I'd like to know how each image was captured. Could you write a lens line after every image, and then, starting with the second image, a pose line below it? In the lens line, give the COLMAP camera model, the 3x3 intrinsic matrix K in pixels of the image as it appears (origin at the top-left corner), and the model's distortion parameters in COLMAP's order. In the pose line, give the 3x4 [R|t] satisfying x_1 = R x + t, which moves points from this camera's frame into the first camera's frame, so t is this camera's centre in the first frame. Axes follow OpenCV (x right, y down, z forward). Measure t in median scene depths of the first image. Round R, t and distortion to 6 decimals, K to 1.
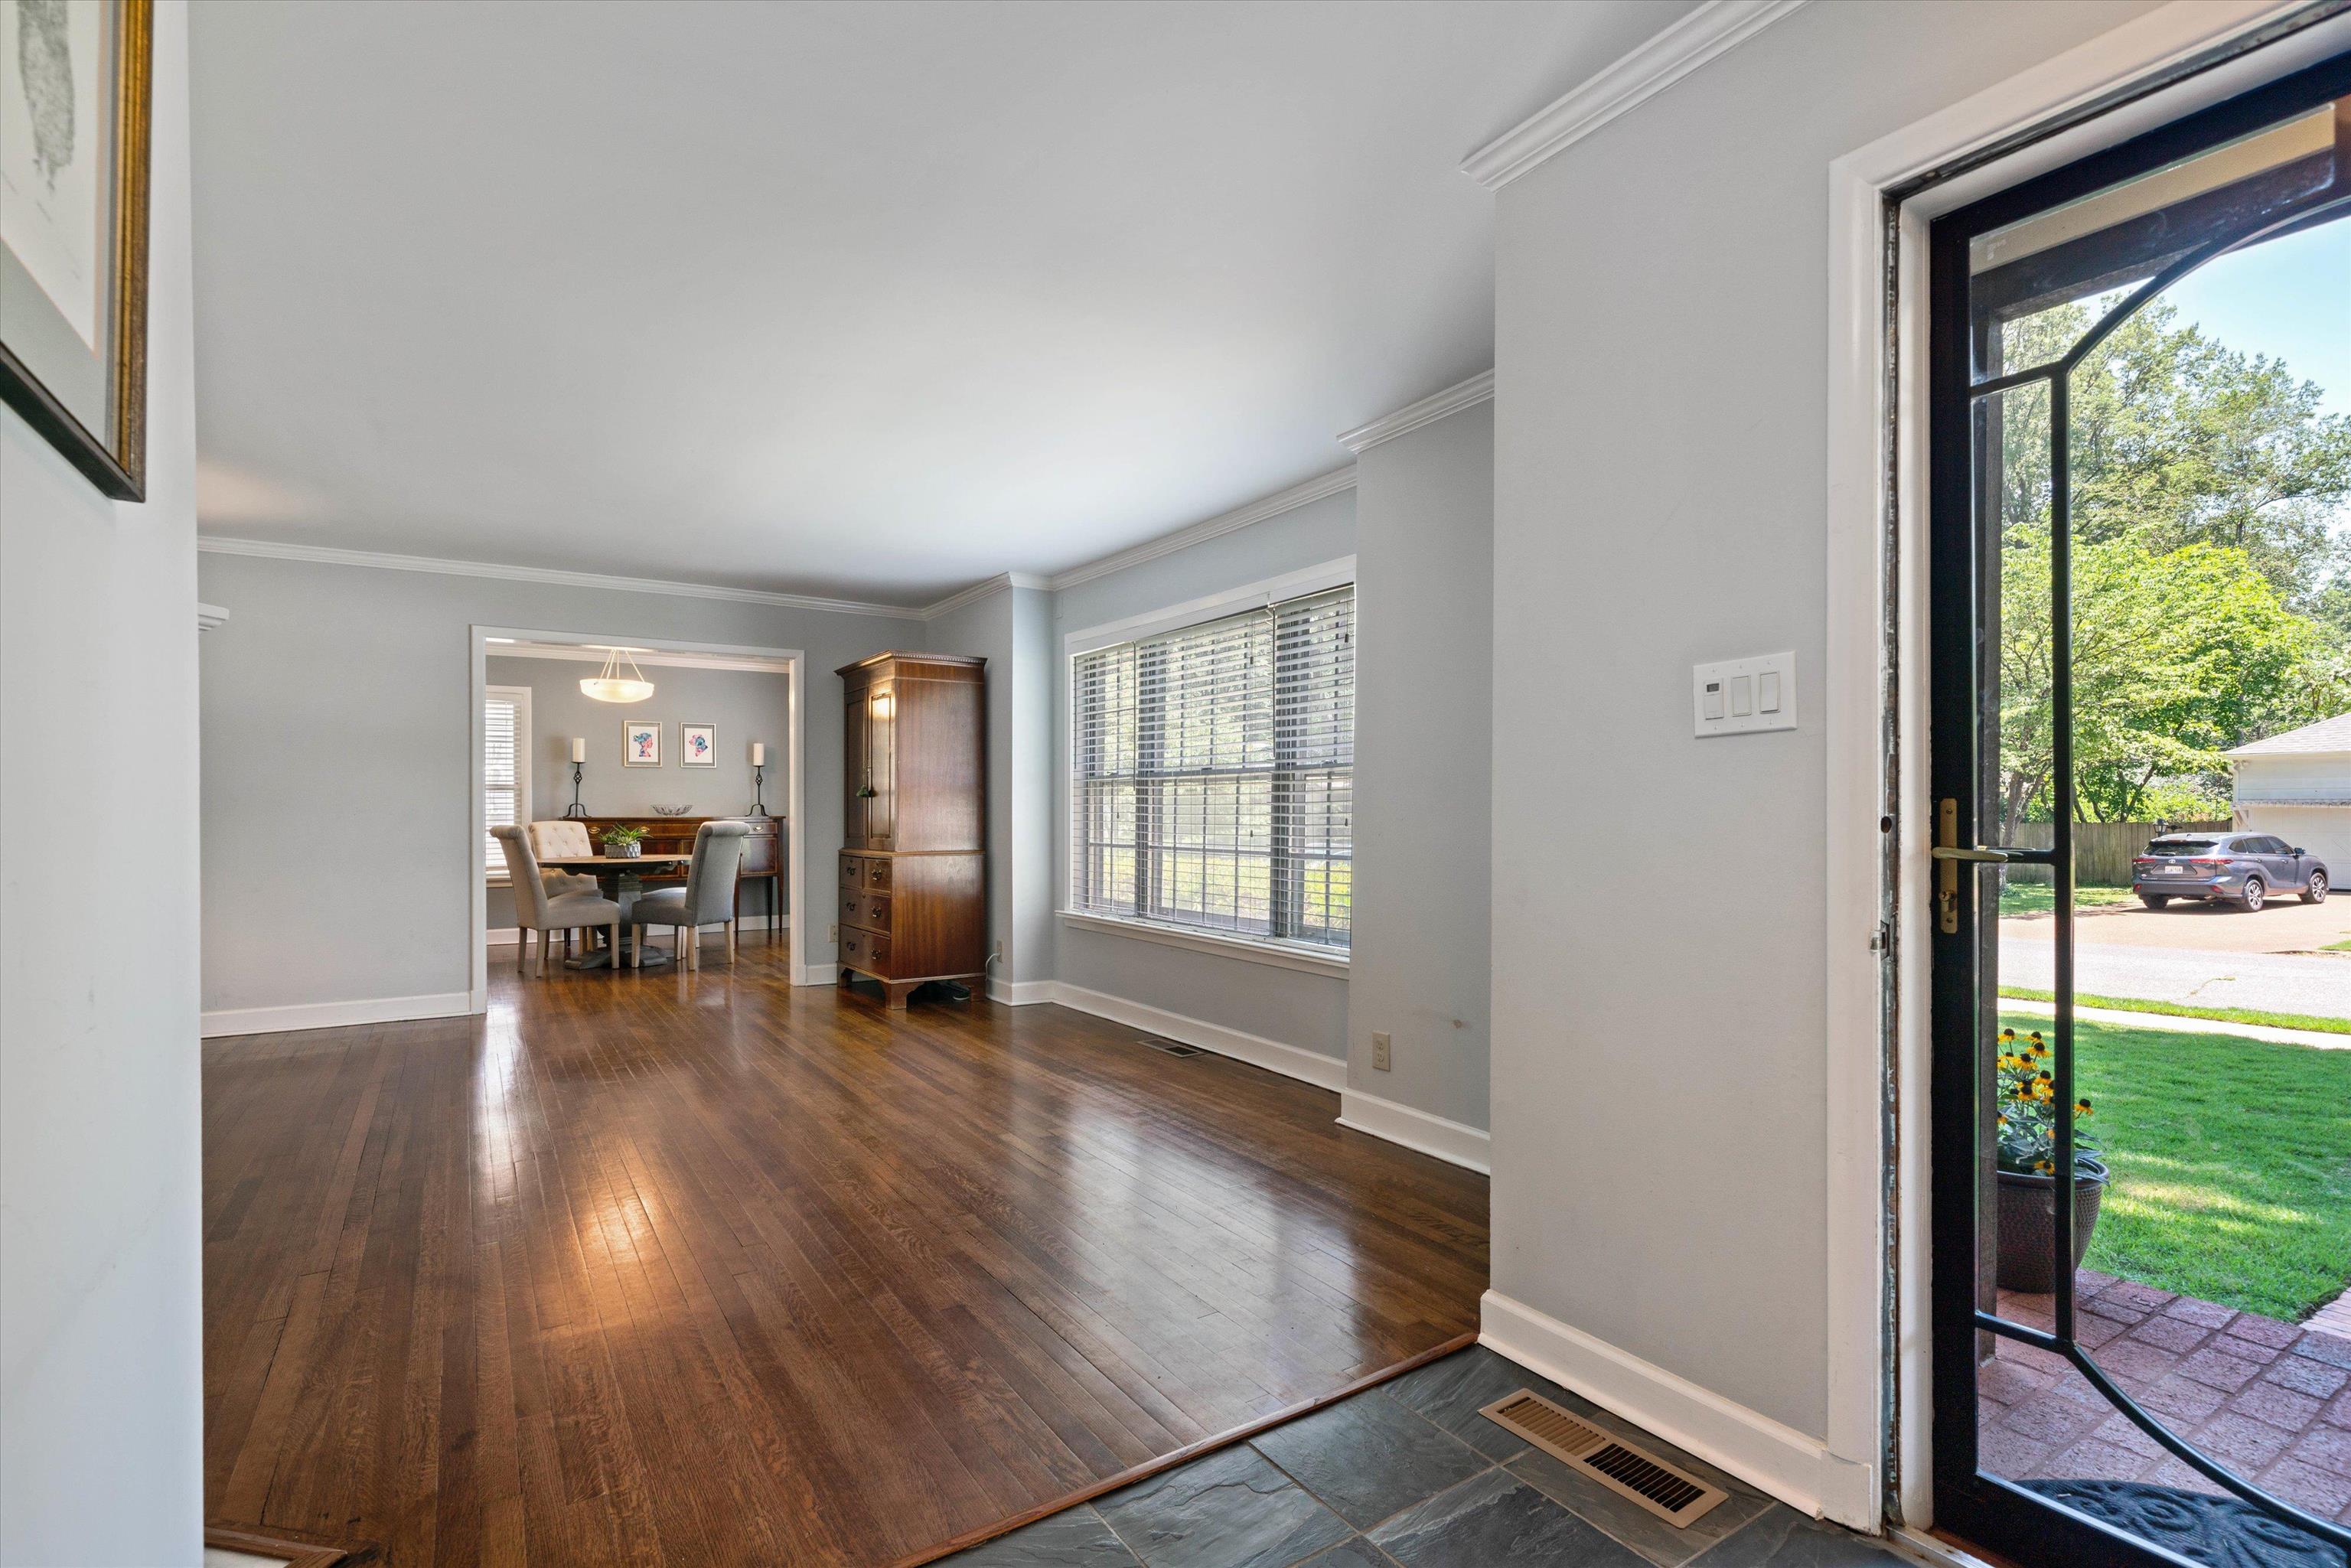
lens RADIAL K [[1079.7, 0, 1178.5], [0, 1079.7, 796.7], [0, 0, 1]] dist [0.000280, 0.000067]
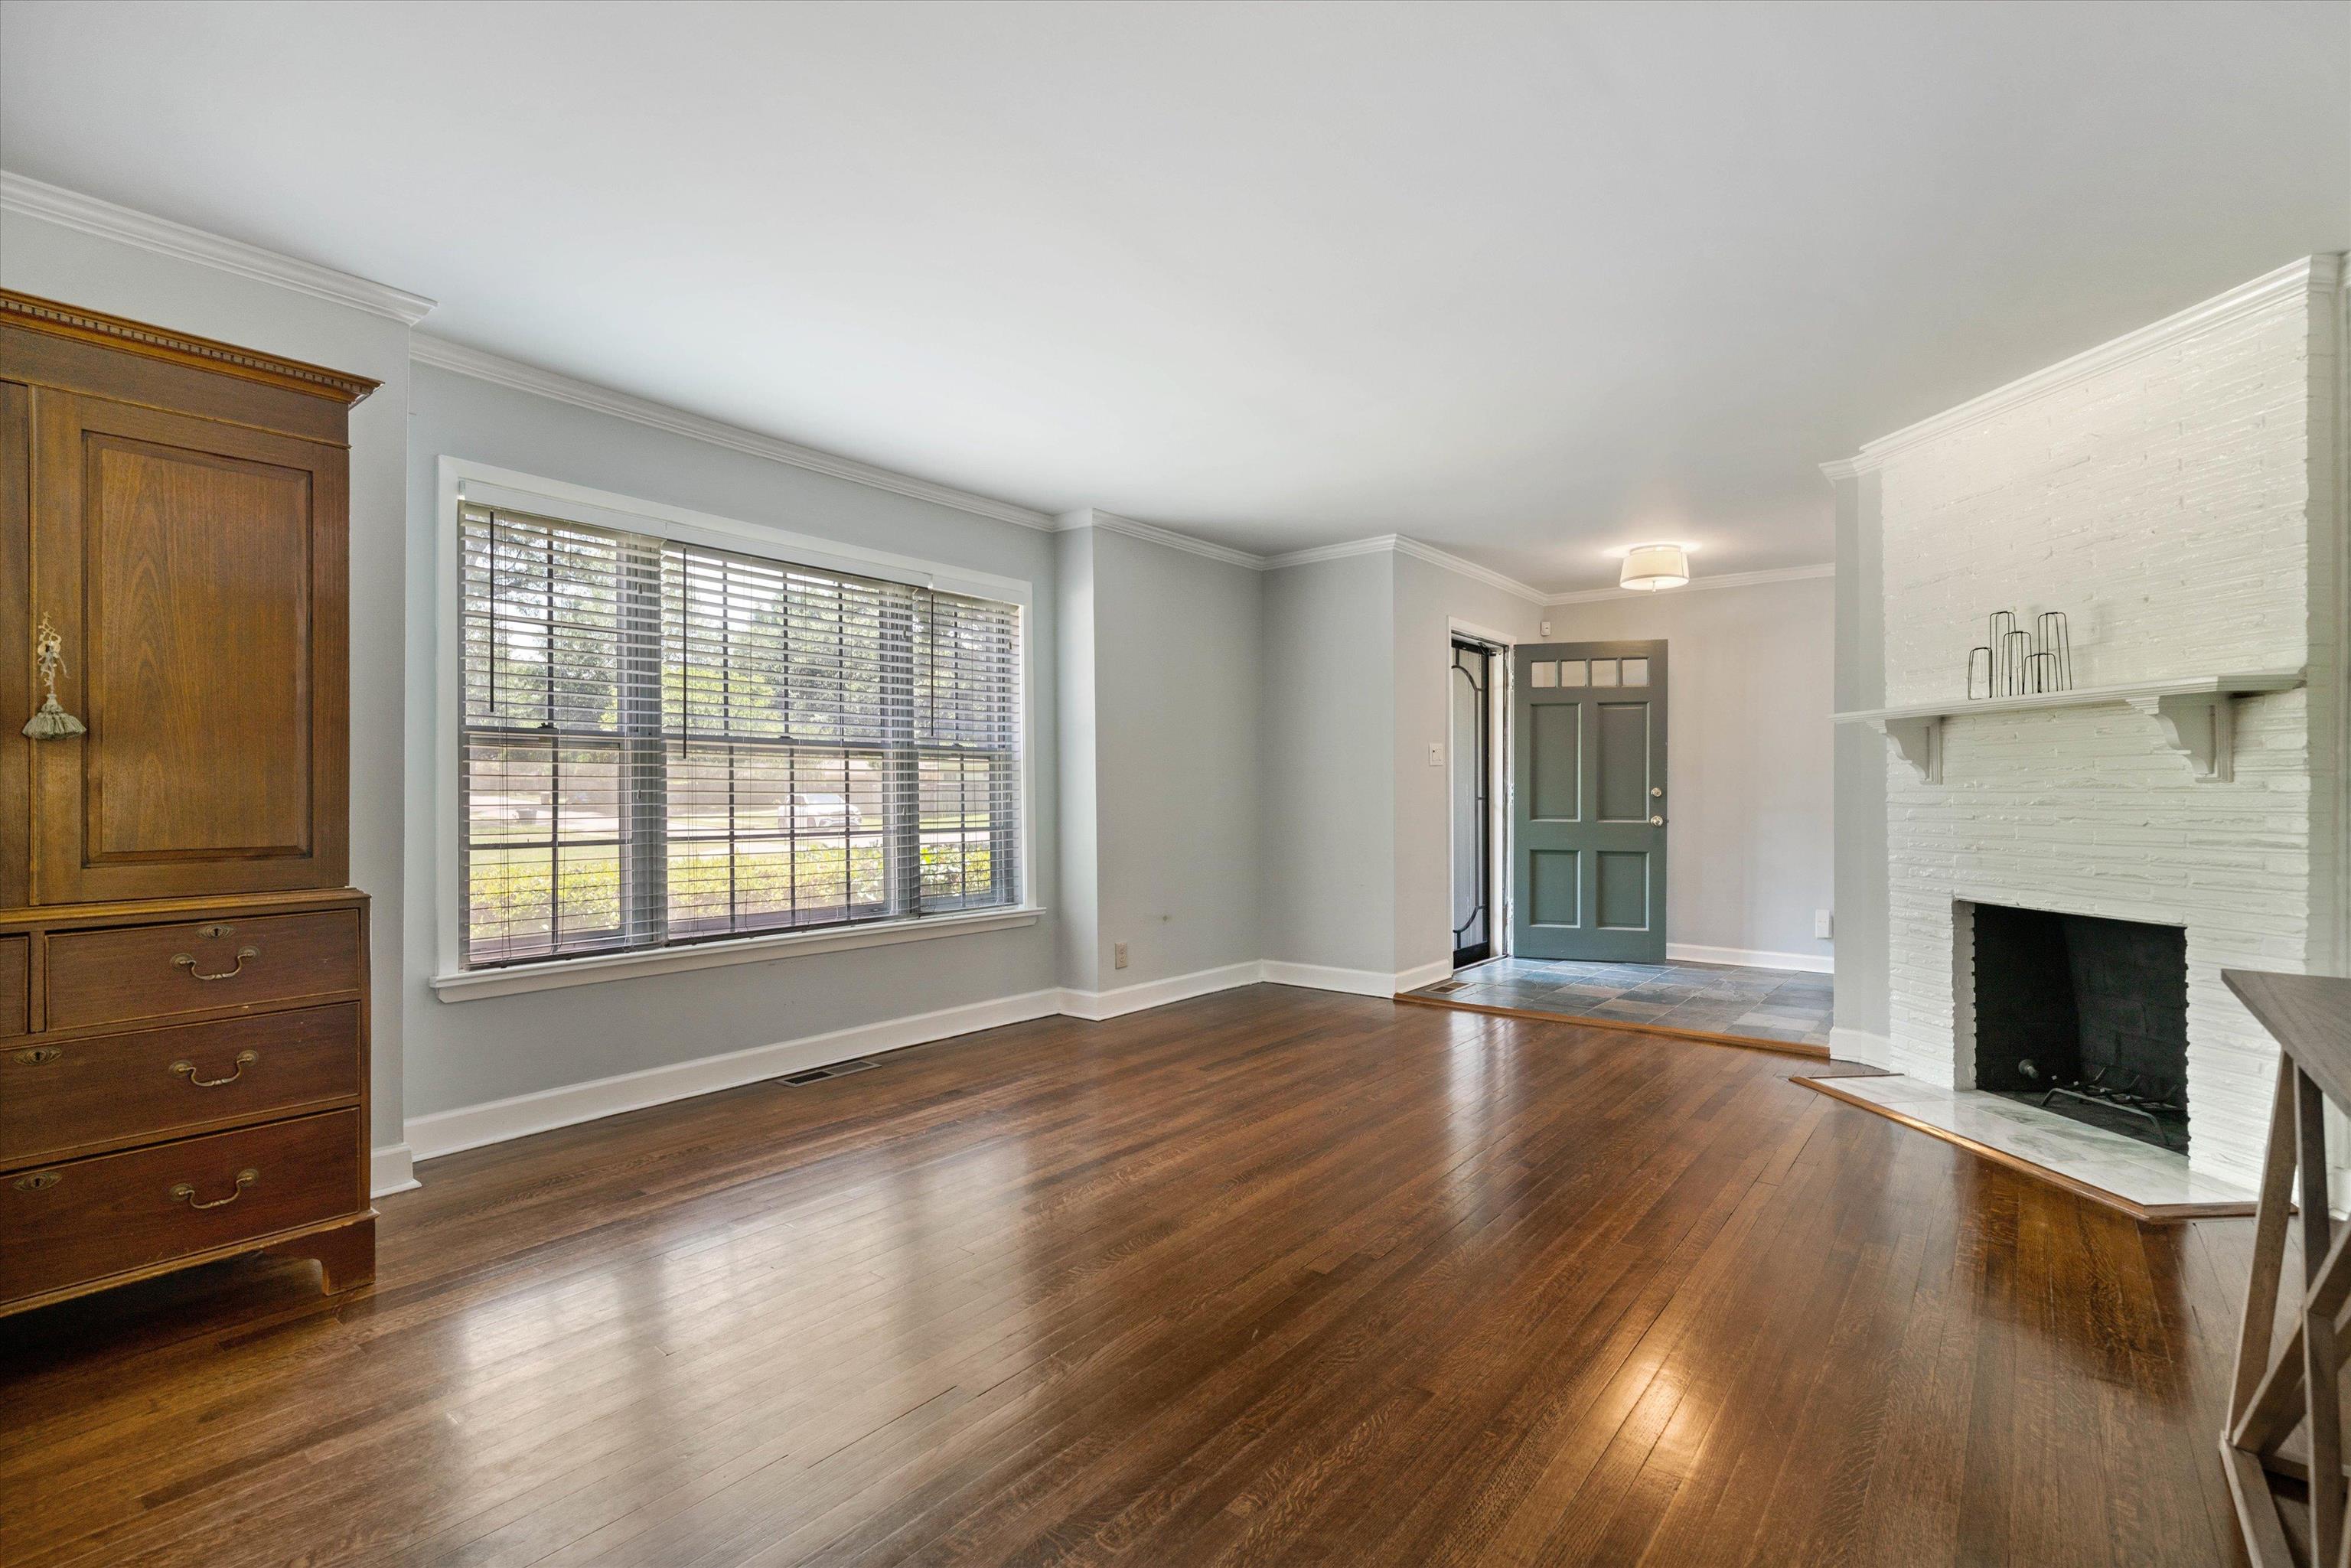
lens RADIAL K [[1079.7, 0, 1186.8], [0, 1079.7, 785.7], [0, 0, 1]] dist [0.000280, 0.000067]
pose [[-0.302253, 0.001547, 0.953226, -0.931252], [-0.009595, 0.999943, -0.004666, 0.012674], [-0.953179, -0.010557, -0.302221, 1.045405]]
